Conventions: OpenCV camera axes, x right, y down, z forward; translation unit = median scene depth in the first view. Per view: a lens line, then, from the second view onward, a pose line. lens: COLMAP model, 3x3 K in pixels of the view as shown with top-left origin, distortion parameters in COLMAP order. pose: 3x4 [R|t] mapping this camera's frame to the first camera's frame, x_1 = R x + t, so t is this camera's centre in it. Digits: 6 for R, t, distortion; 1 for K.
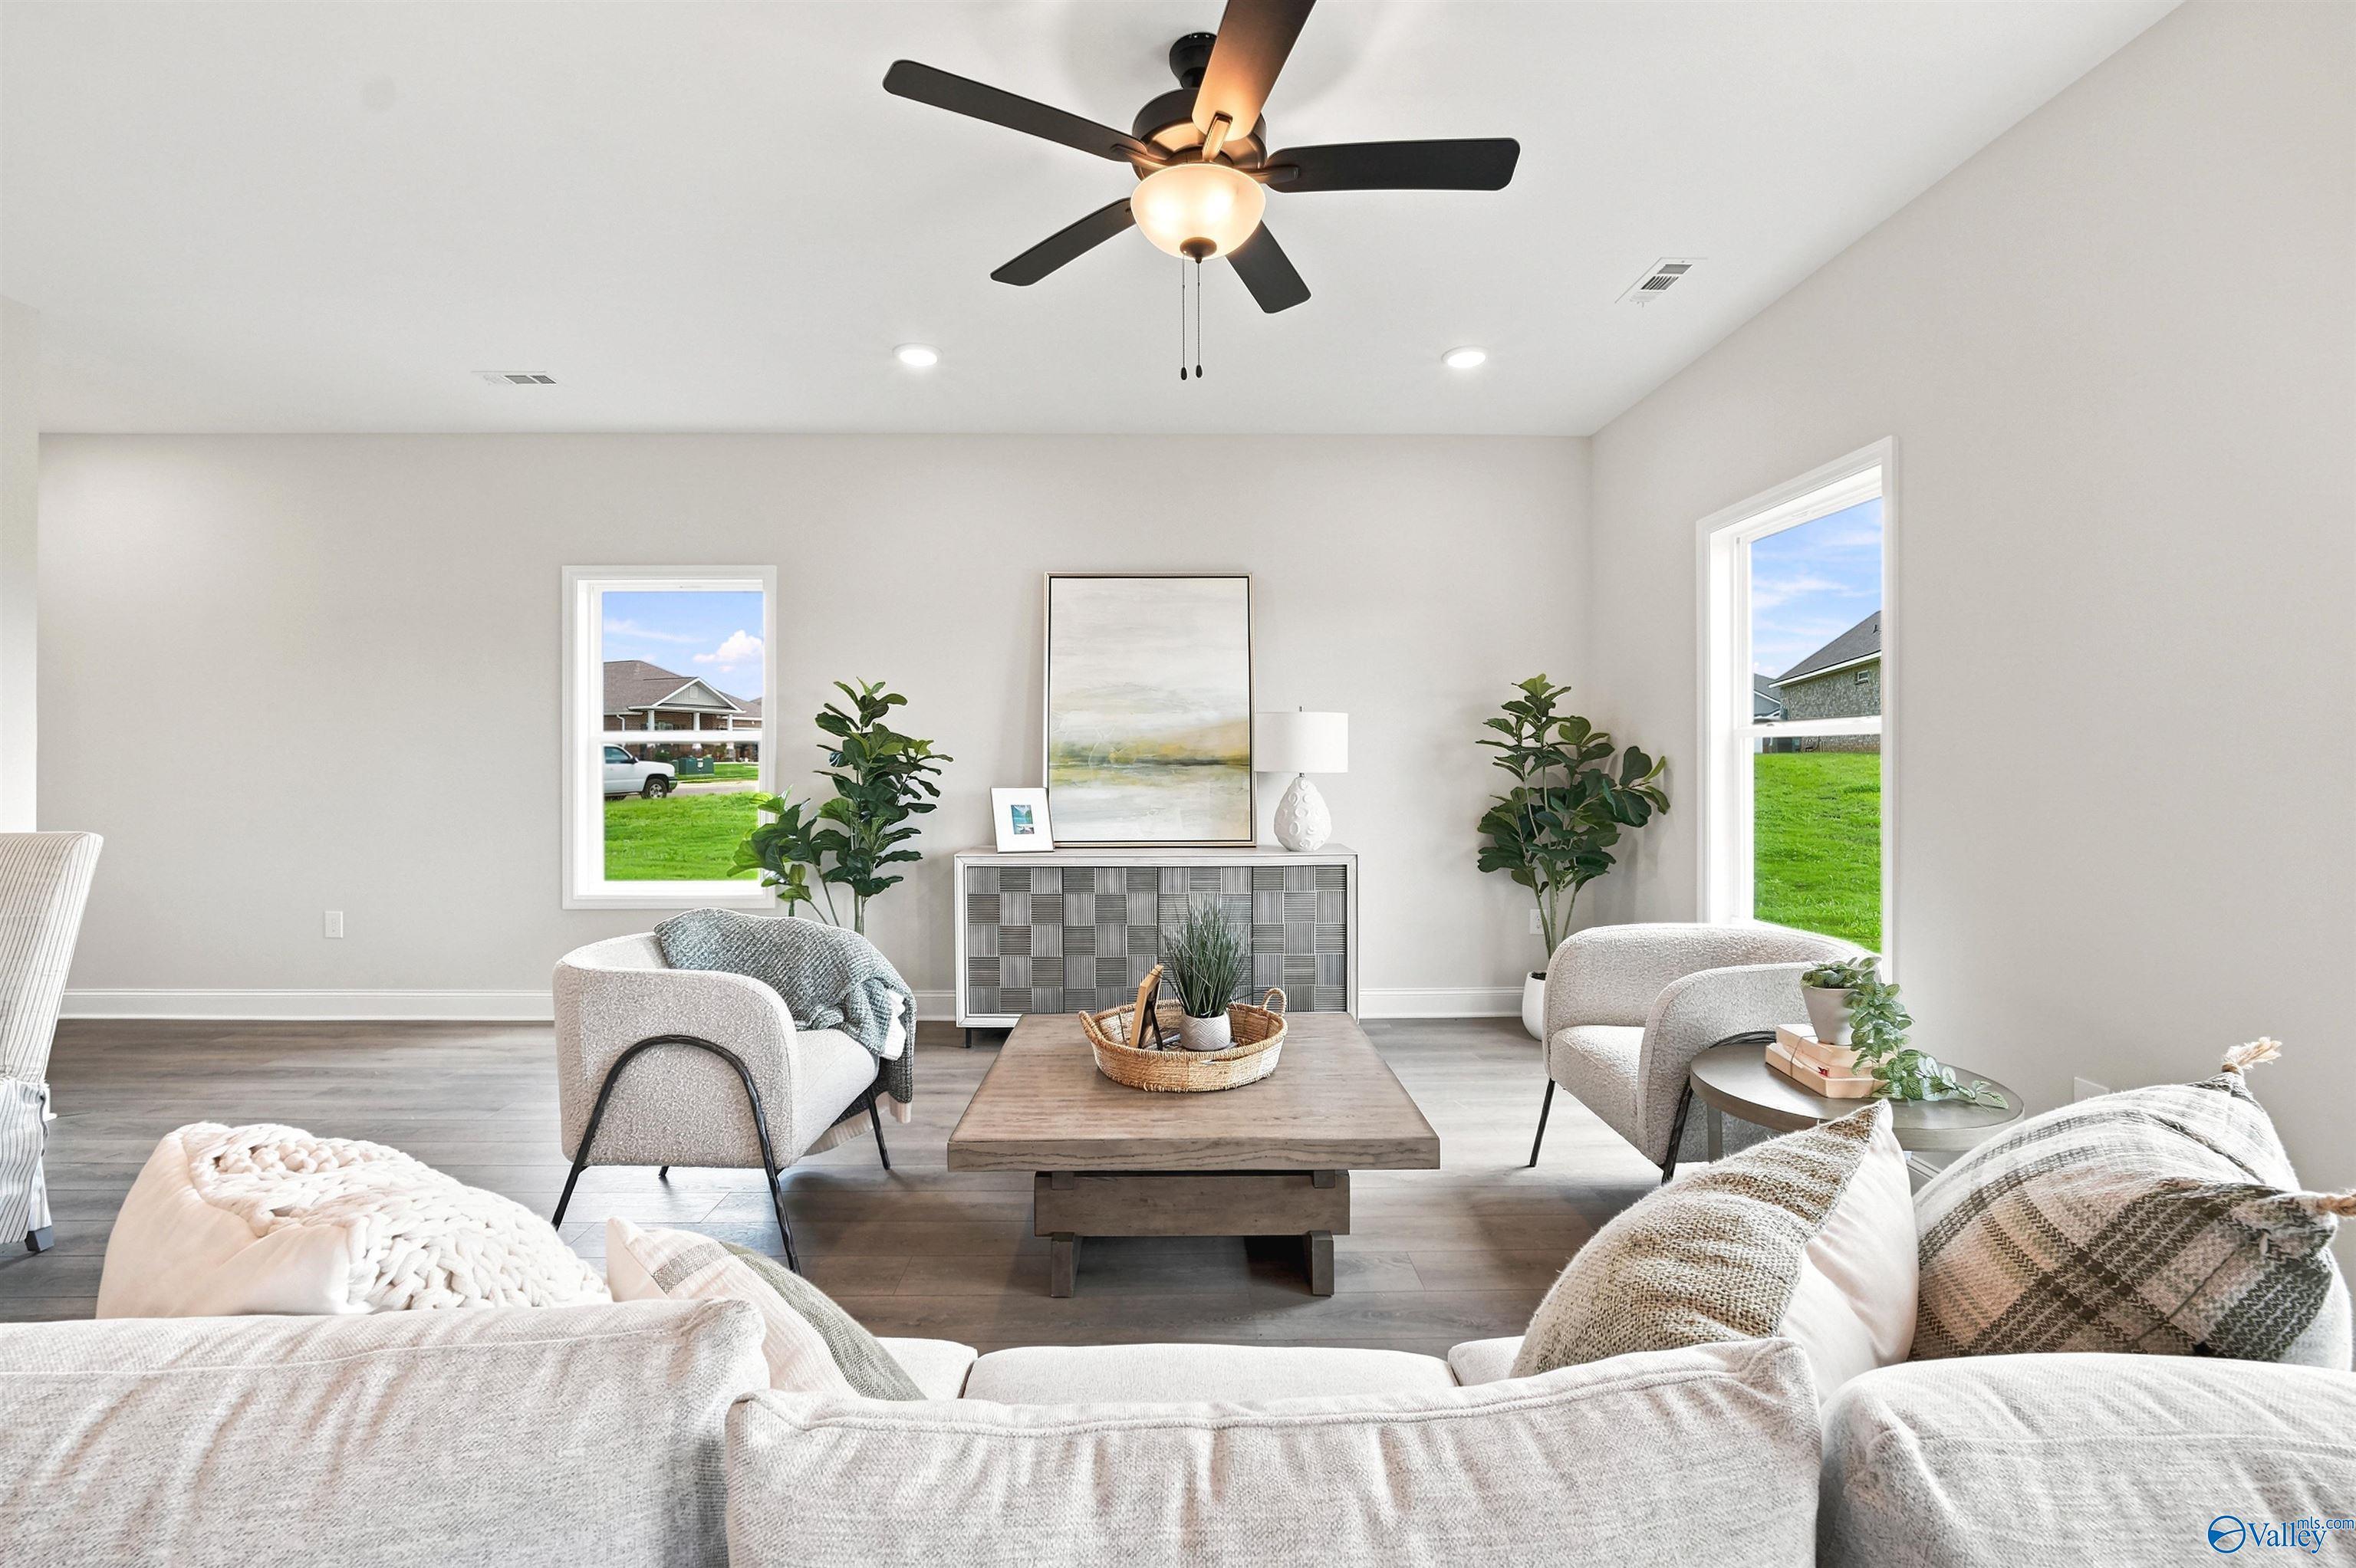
lens RADIAL K [[971.8, 0, 1177.8], [0, 971.8, 754.7], [0, 0, 1]] dist [-0.007136, 0.000002]
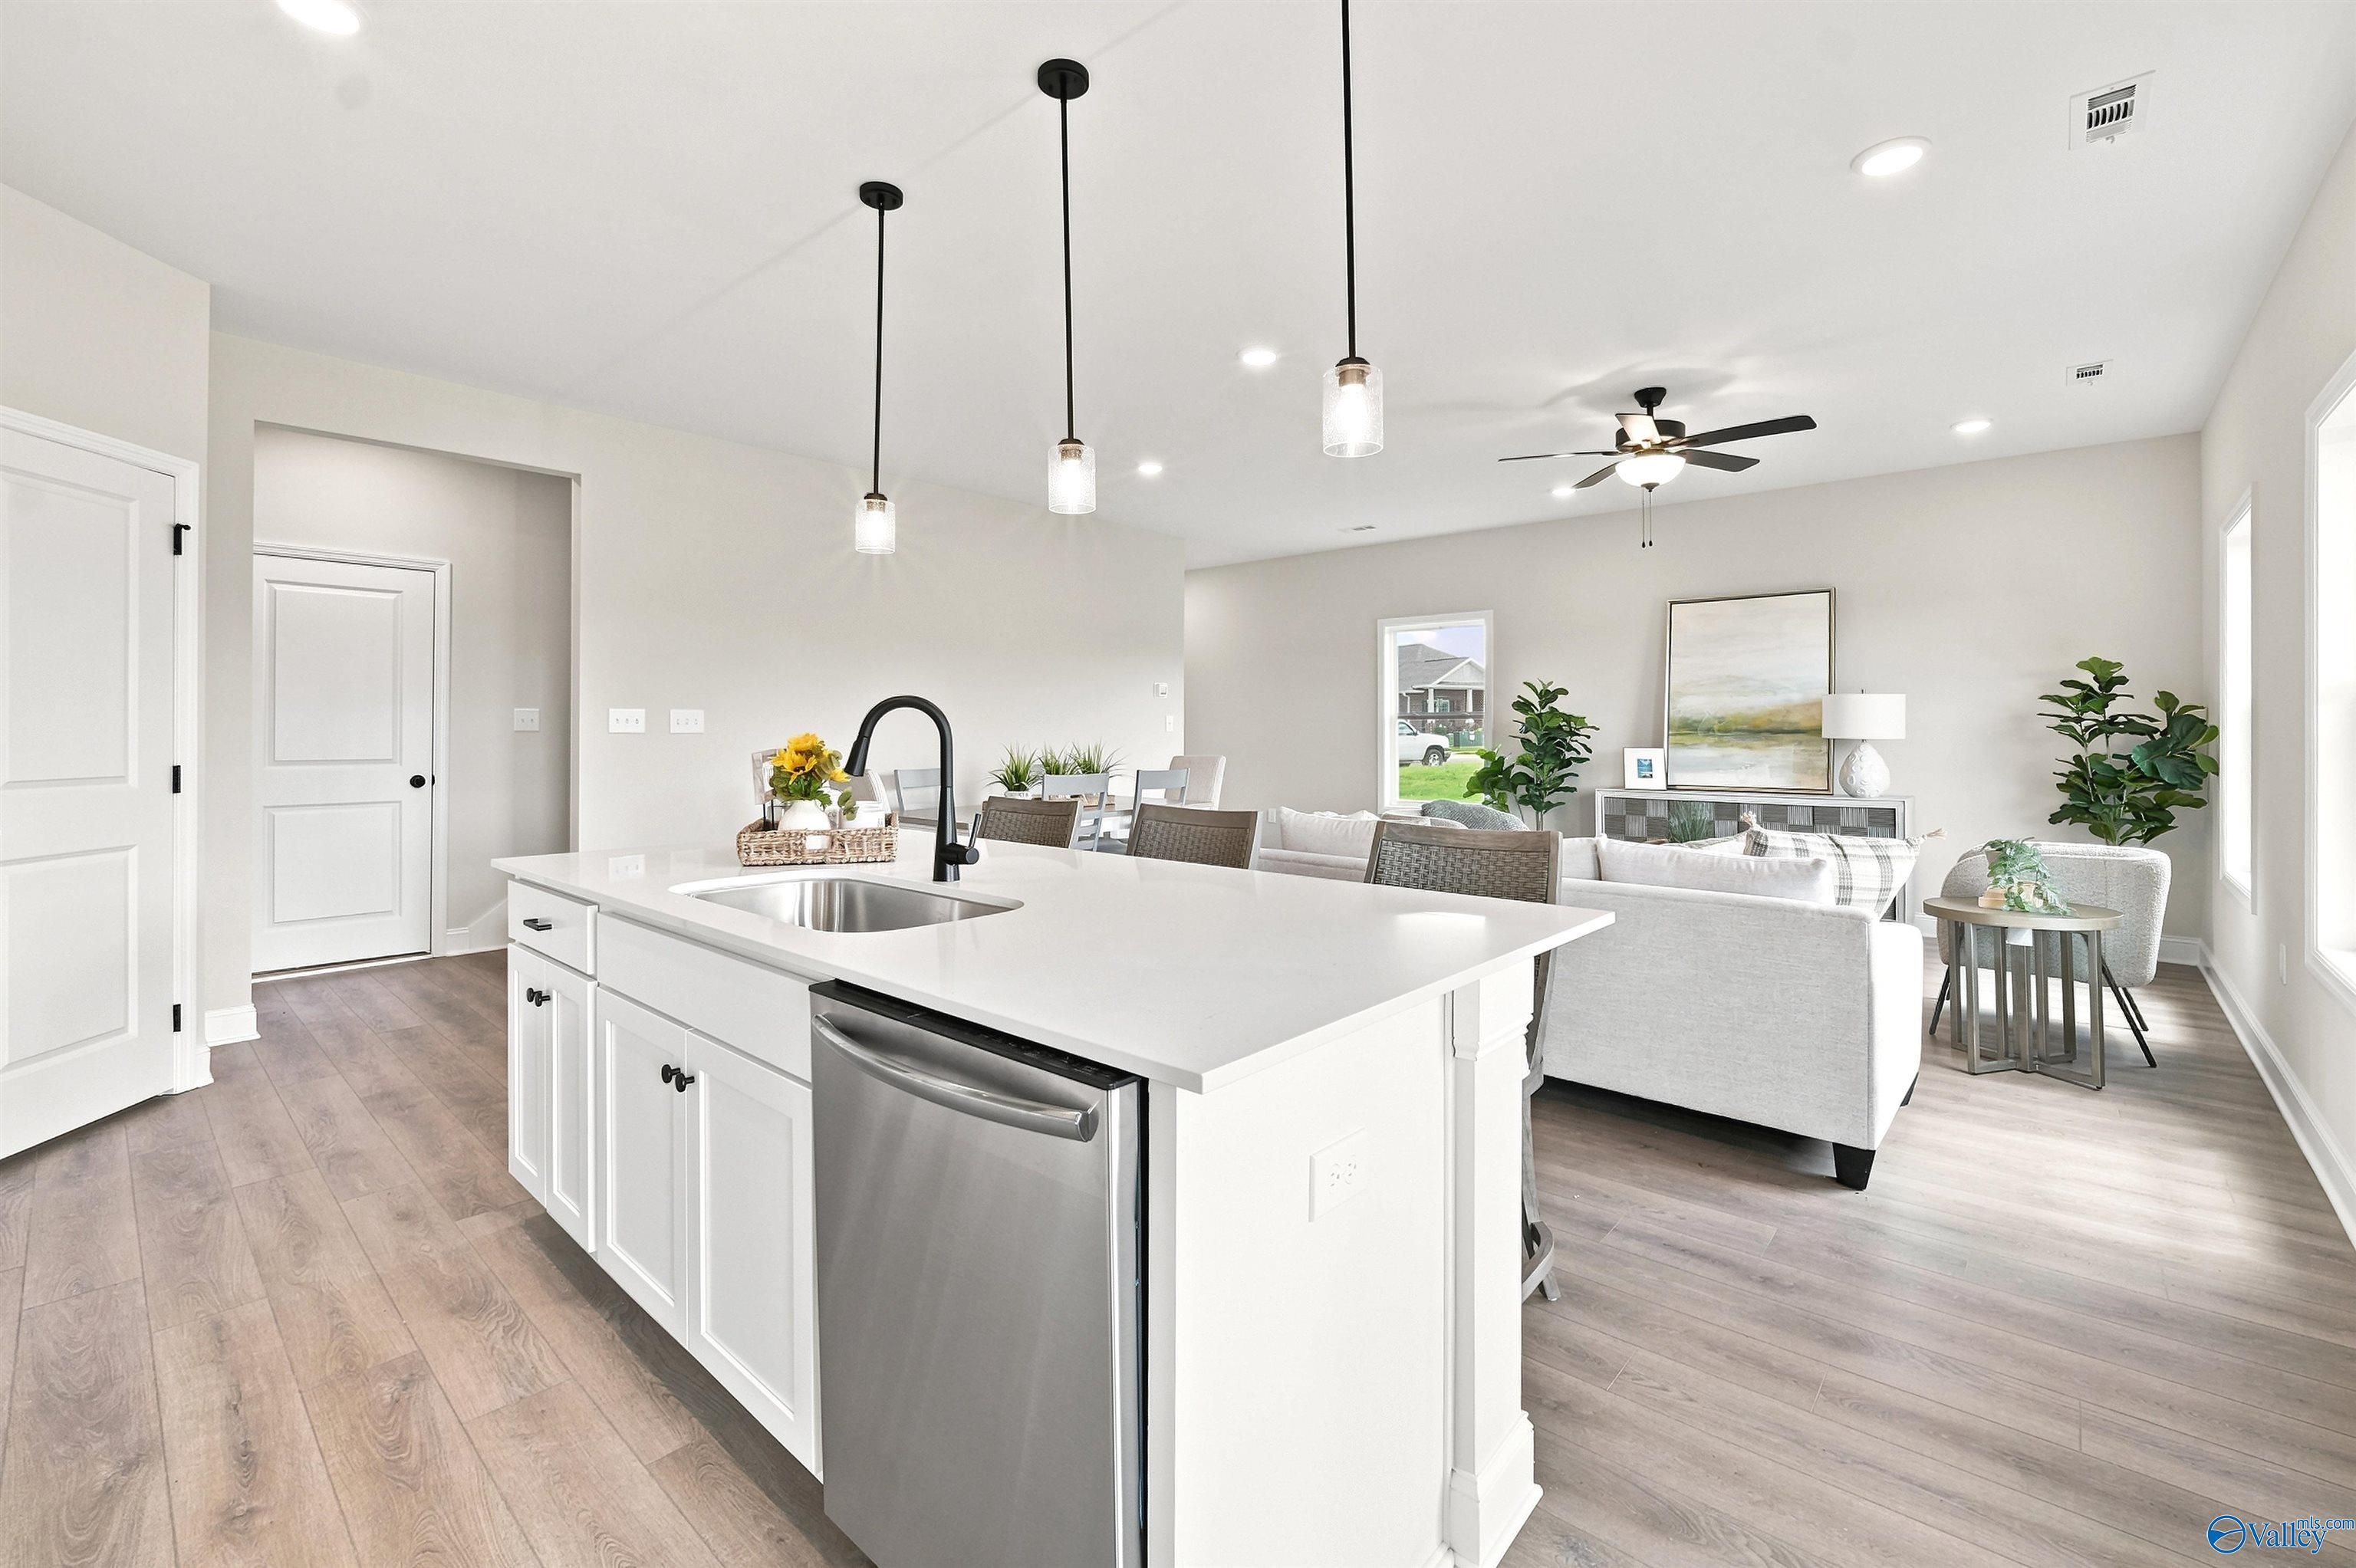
lens RADIAL K [[1015.9, 0, 1164.1], [0, 1015.9, 720.5], [0, 0, 1]] dist [-0.009100, -0.000163]
pose [[0.727379, -0.005379, -0.686215, 0.375939], [-0.000471, 0.999965, -0.008338, 0.005045], [0.686236, 0.006388, 0.727351, -0.655384]]
